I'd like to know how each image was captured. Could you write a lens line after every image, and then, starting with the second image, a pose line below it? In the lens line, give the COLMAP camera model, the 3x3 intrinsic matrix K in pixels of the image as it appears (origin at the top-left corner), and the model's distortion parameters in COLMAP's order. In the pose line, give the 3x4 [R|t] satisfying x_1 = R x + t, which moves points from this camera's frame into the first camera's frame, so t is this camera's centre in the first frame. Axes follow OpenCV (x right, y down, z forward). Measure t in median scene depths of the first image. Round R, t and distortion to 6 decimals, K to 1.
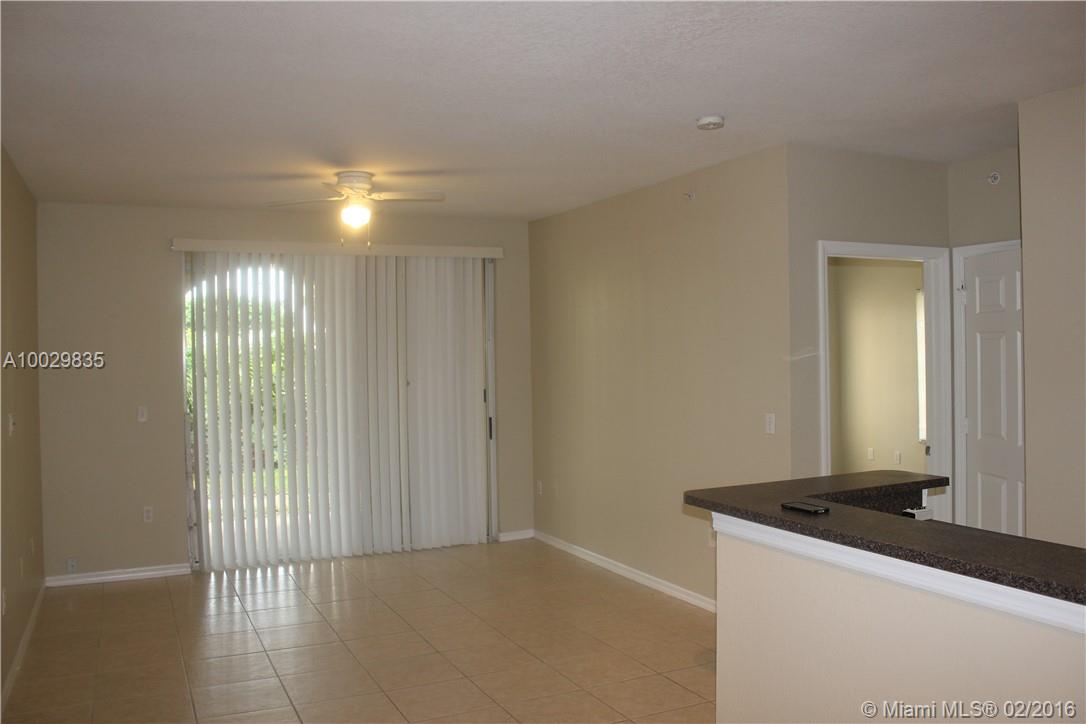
lens RADIAL K [[911.9, 0, 543.0], [0, 911.9, 362.0], [0, 0, 1]] dist [-0.105816, 0.004082]
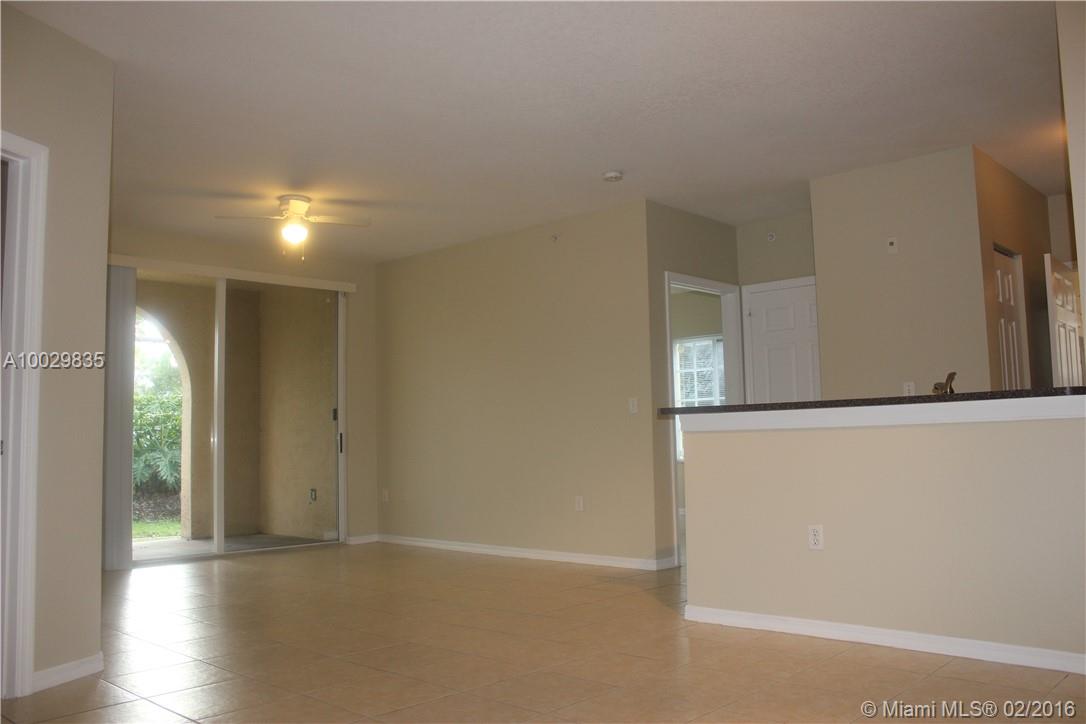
lens RADIAL K [[911.9, 0, 543.0], [0, 911.9, 362.0], [0, 0, 1]] dist [-0.105816, 0.004082]
pose [[0.934811, 0.026480, 0.354158, -0.340203], [0.009681, 0.994946, -0.099945, 0.133767], [-0.355014, 0.096858, 0.929830, -0.200268]]
